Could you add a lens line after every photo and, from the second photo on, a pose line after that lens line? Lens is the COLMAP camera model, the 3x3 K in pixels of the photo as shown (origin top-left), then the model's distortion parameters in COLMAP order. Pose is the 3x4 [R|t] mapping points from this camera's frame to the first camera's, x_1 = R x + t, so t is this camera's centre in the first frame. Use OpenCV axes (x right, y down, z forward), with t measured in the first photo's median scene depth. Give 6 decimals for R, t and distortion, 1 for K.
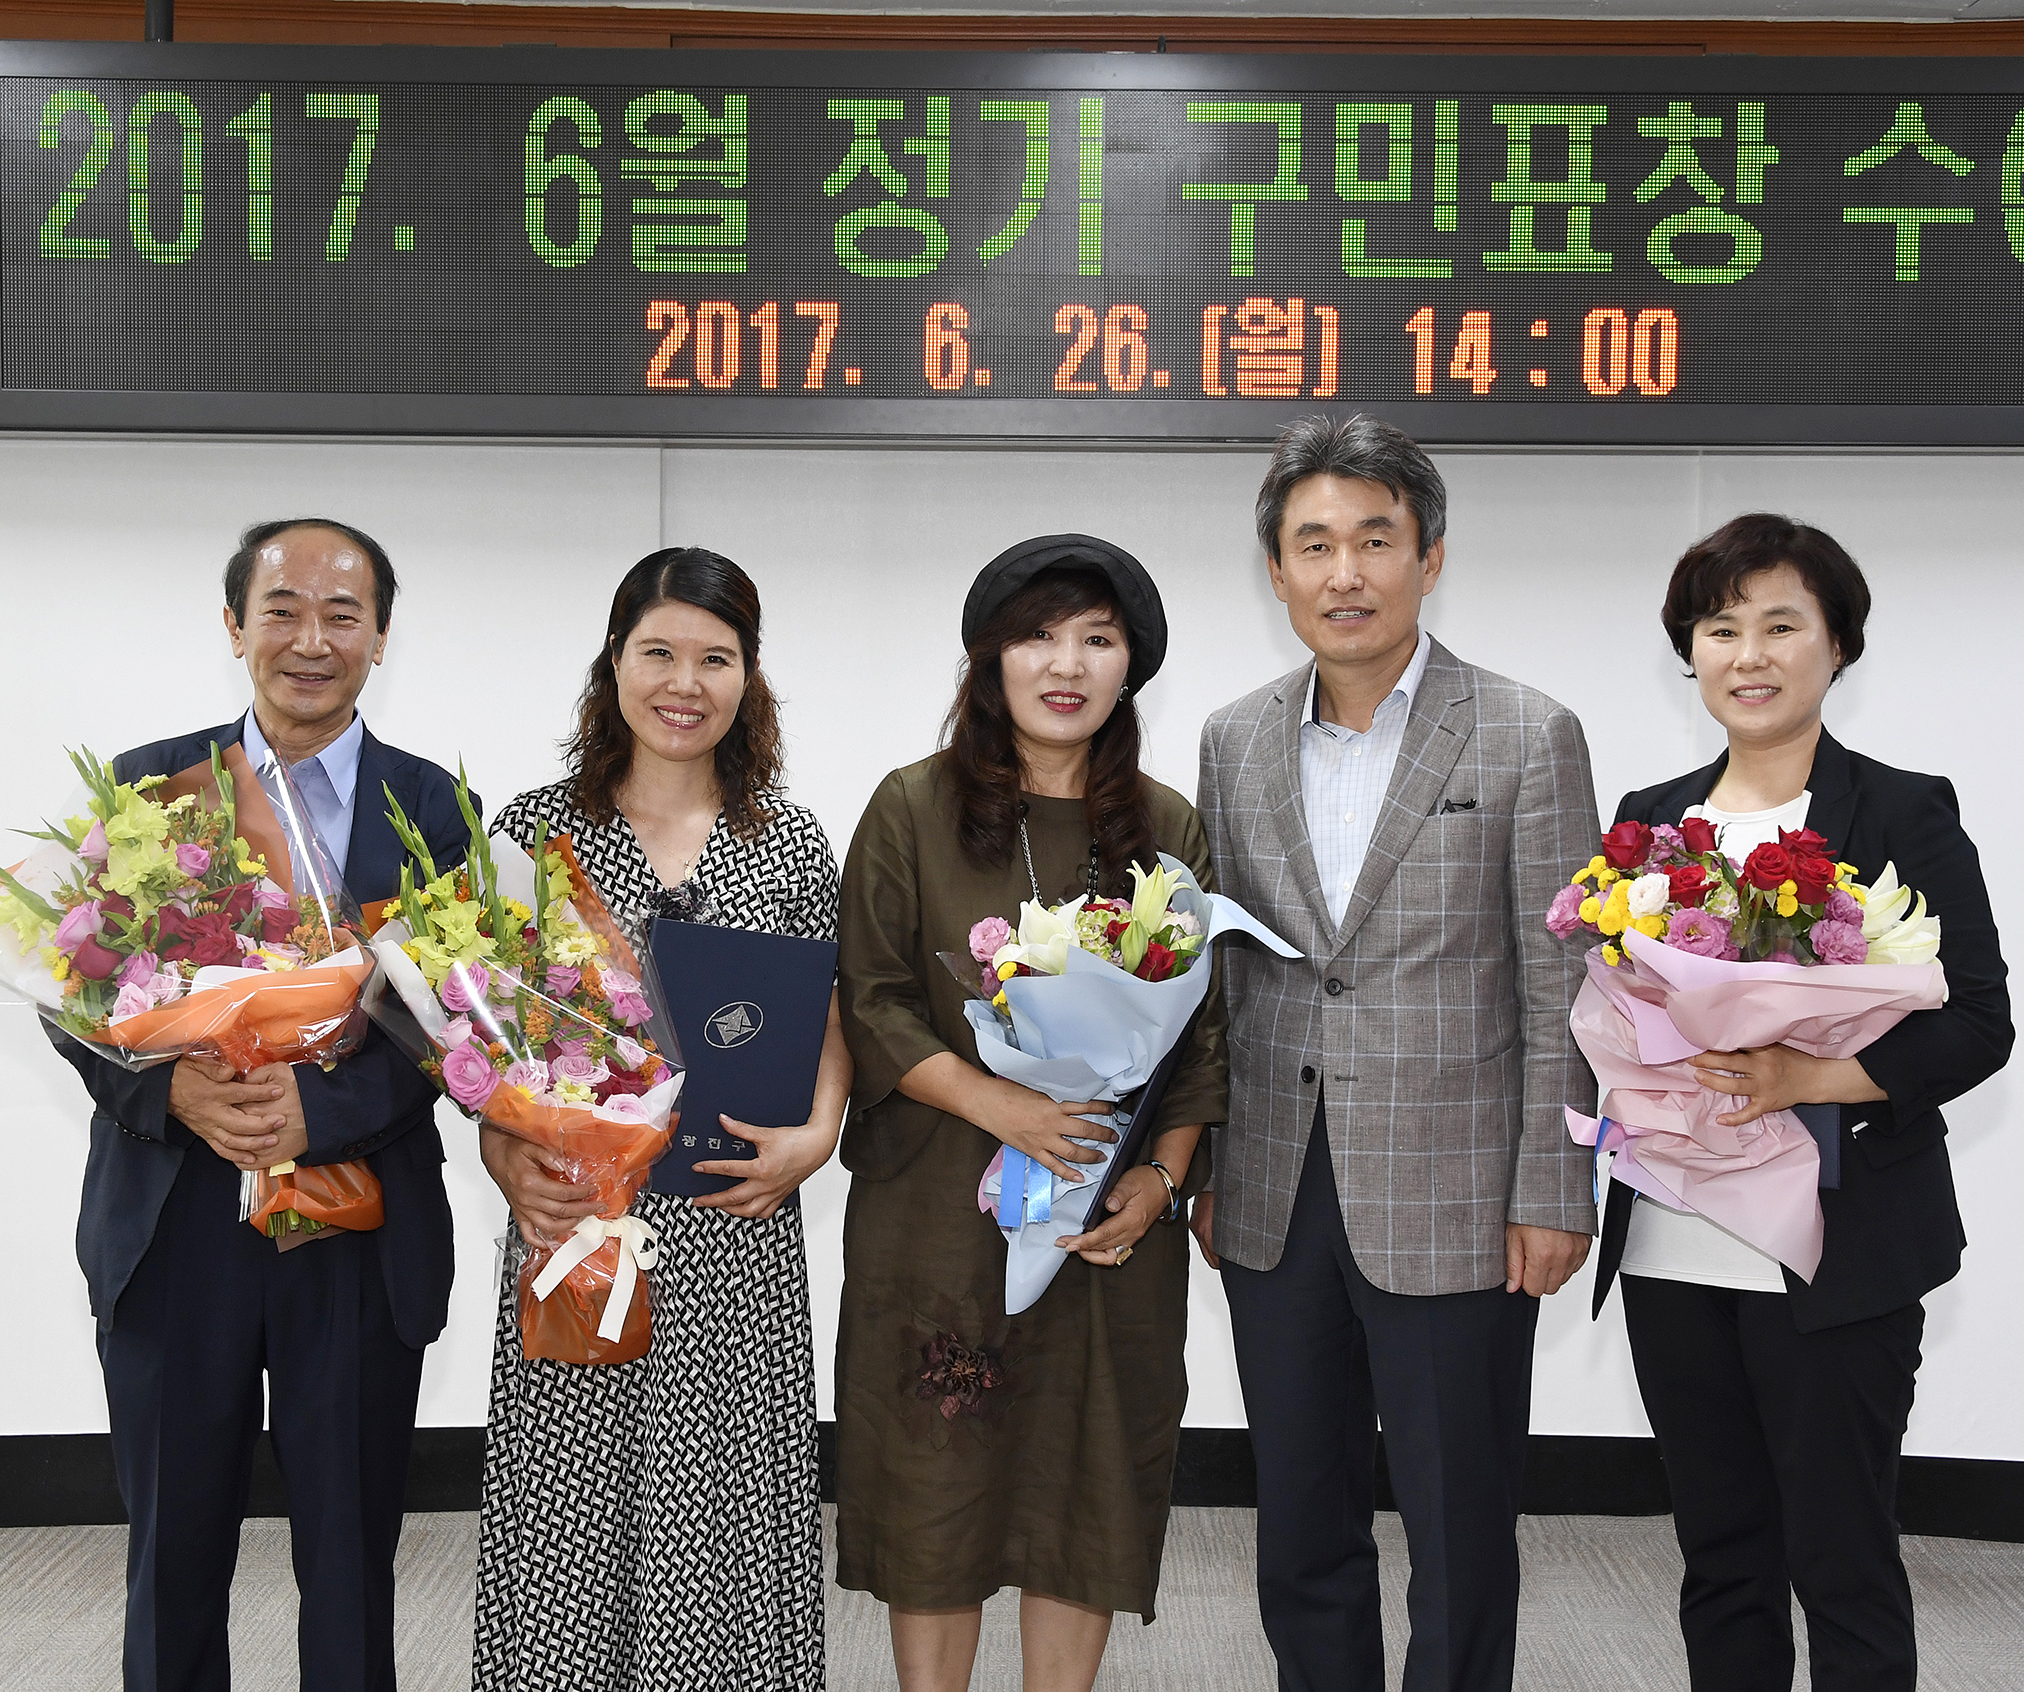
lens RADIAL K [[3008.7, 0, 1028.5], [0, 3008.7, 843.9], [0, 0, 1]] dist [0.048139, 0.000000]
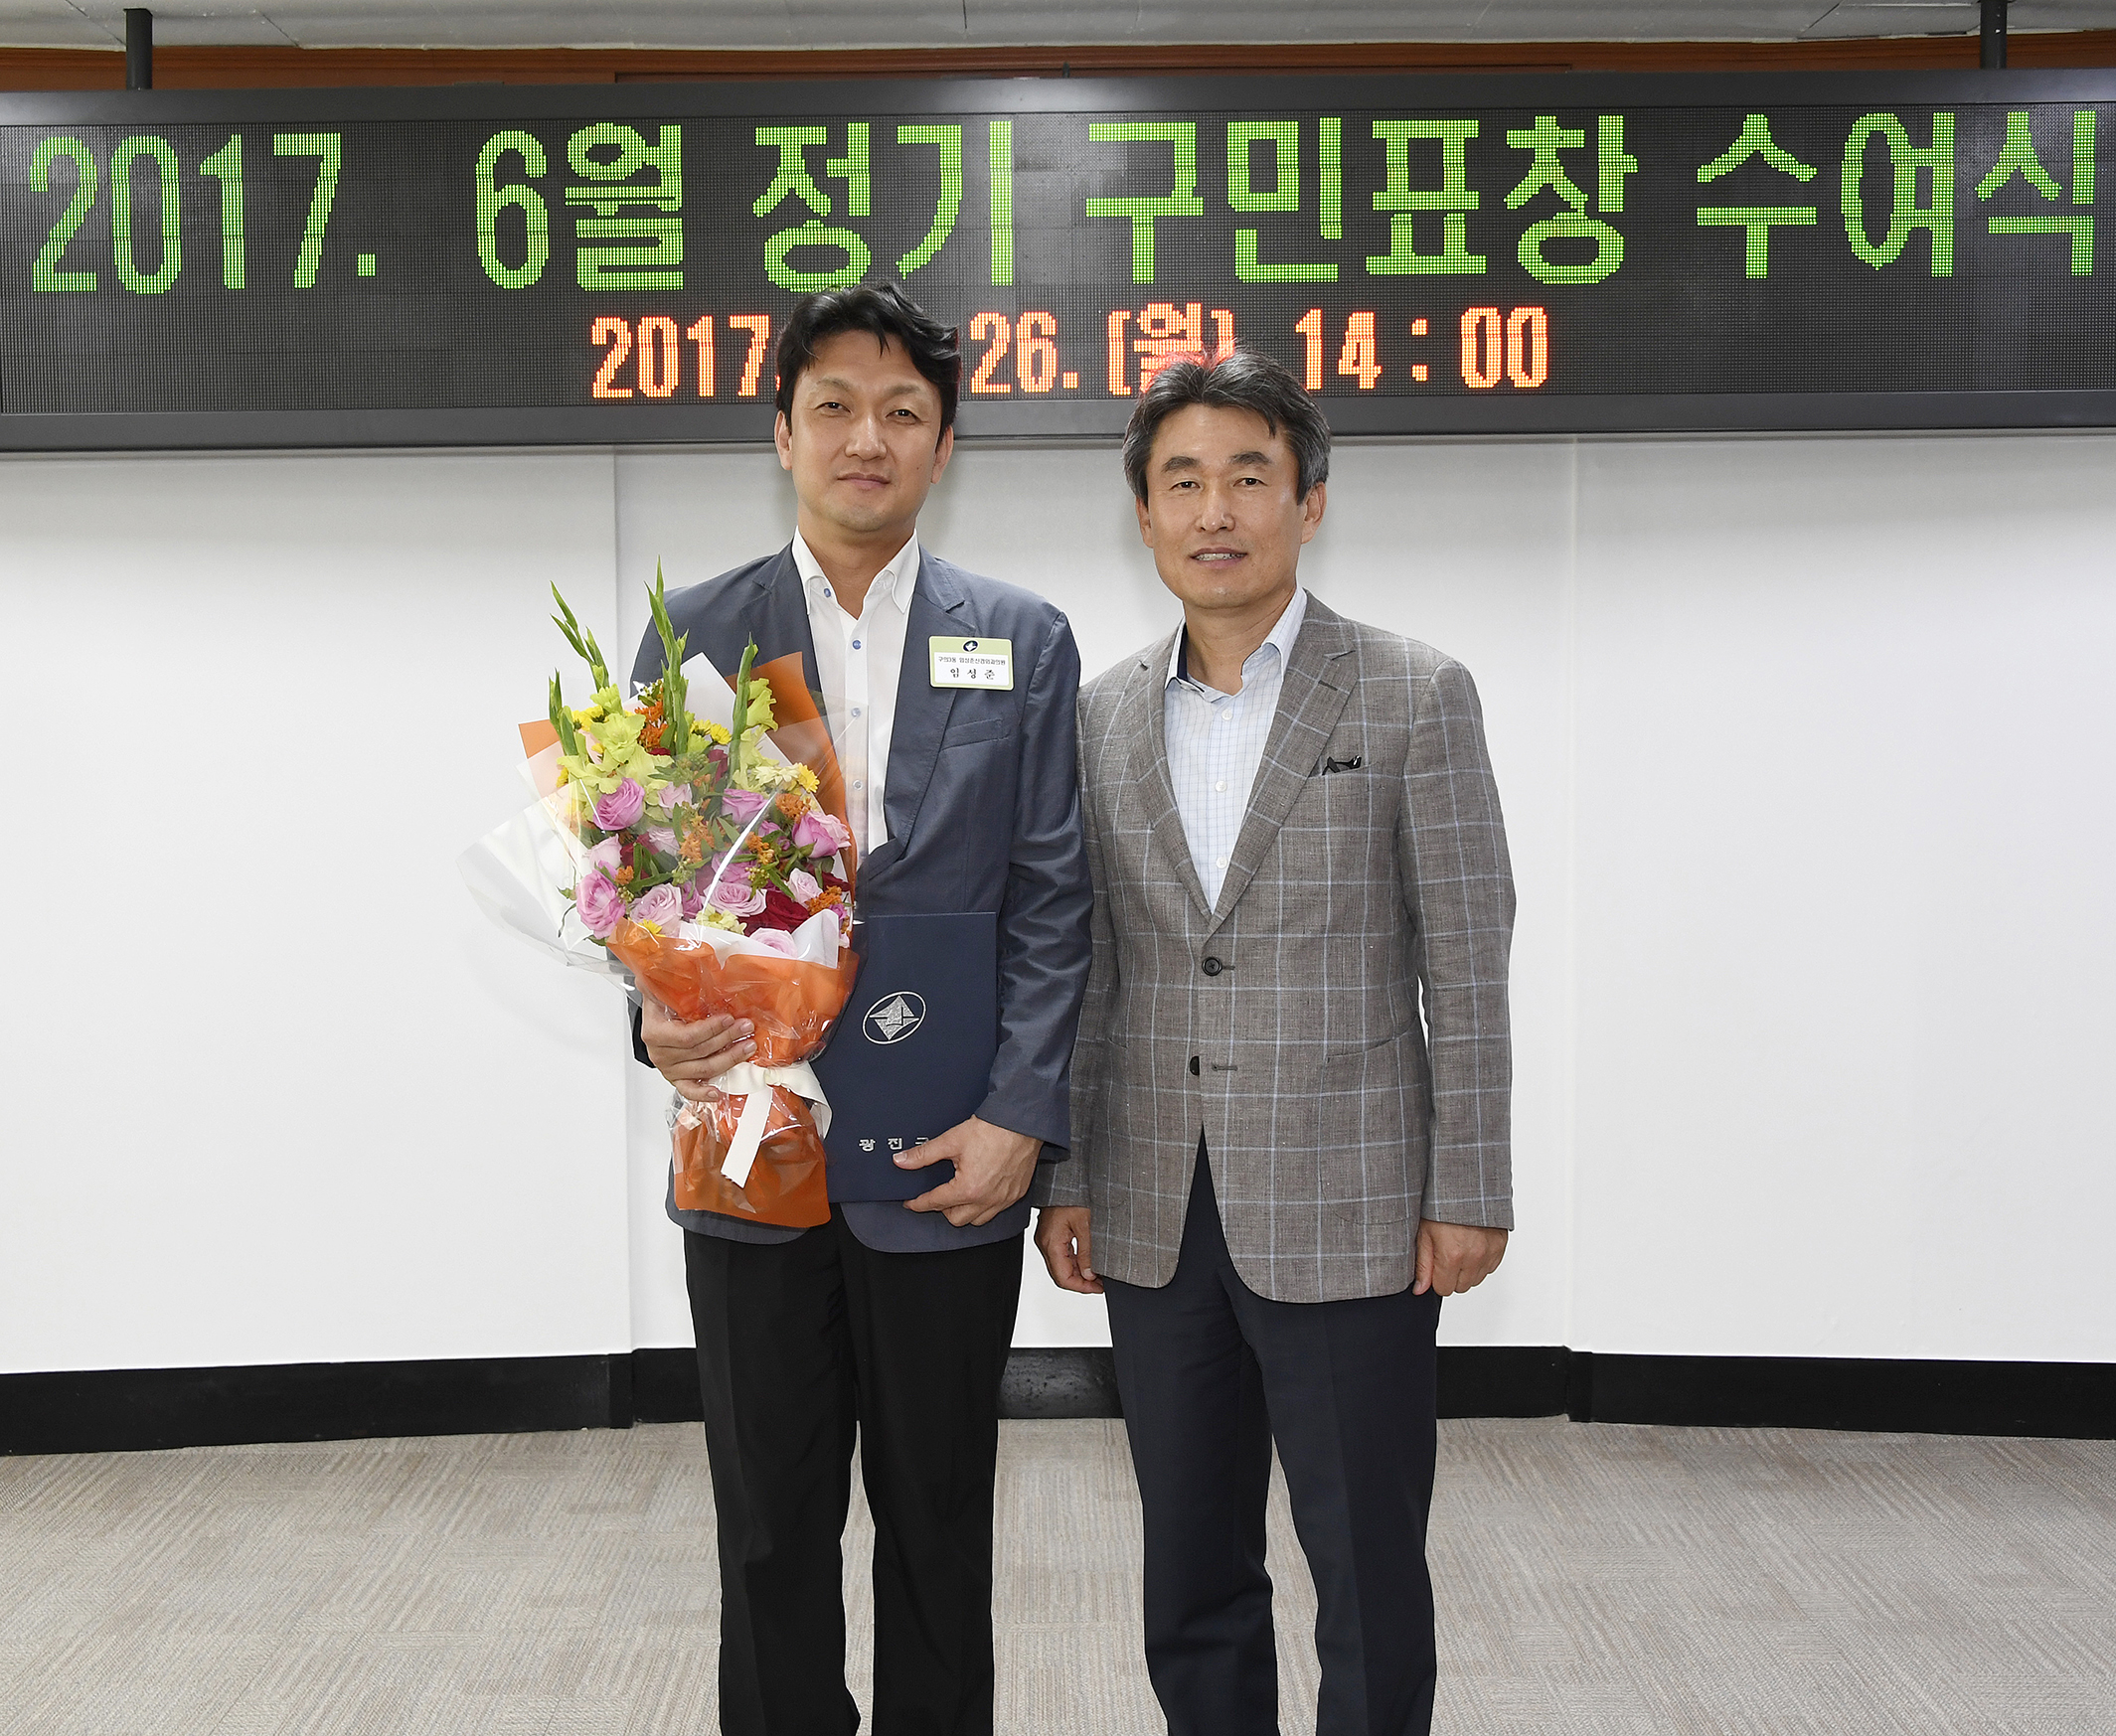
lens RADIAL K [[2234.3, 0, 1047.8], [0, 2234.3, 844.8], [0, 0, 1]] dist [-0.006397, 0.000000]
pose [[0.999806, -0.019712, -0.000388, 0.032987], [0.019716, 0.999694, 0.014935, -0.000406], [0.000094, -0.014939, 0.999888, 0.198928]]
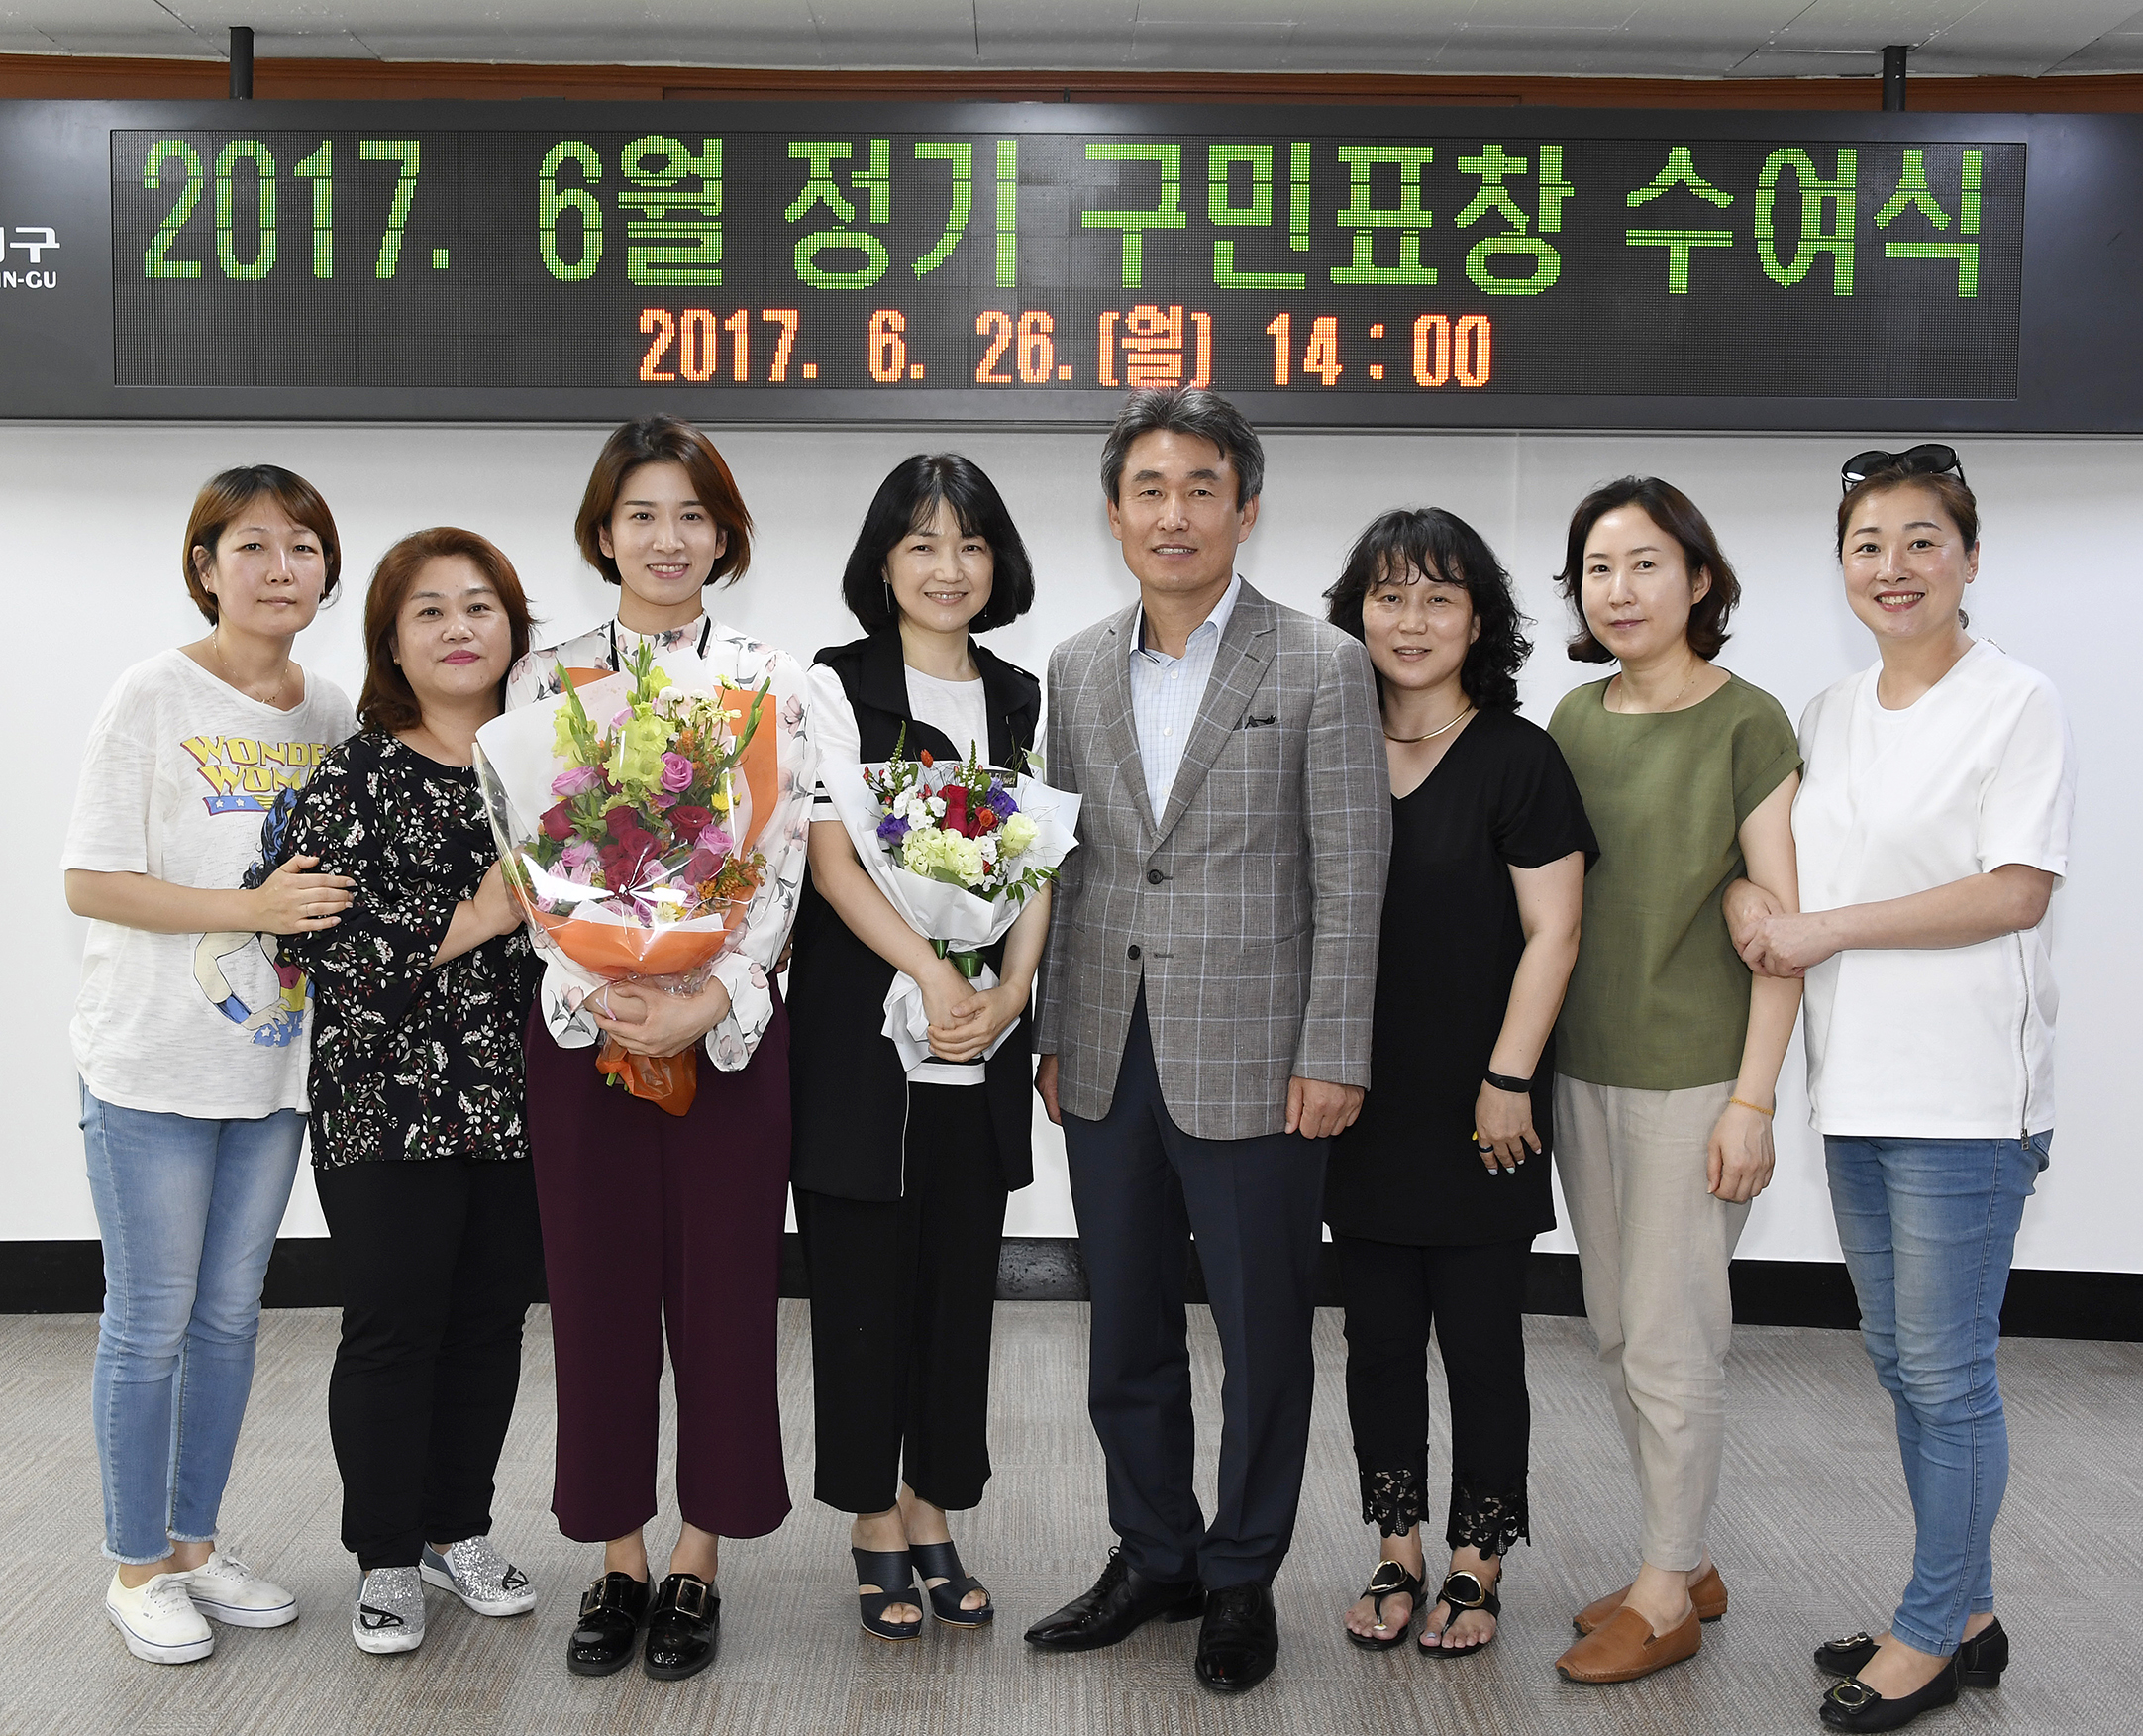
lens RADIAL K [[2318.0, 0, 1042.7], [0, 2318.0, 836.6], [0, 0, 1]] dist [-0.018637, 0.000000]
pose [[0.999996, -0.000440, -0.002883, 0.037775], [0.000532, 0.999485, 0.032099, 0.001894], [0.002867, -0.032100, 0.999481, 0.064597]]
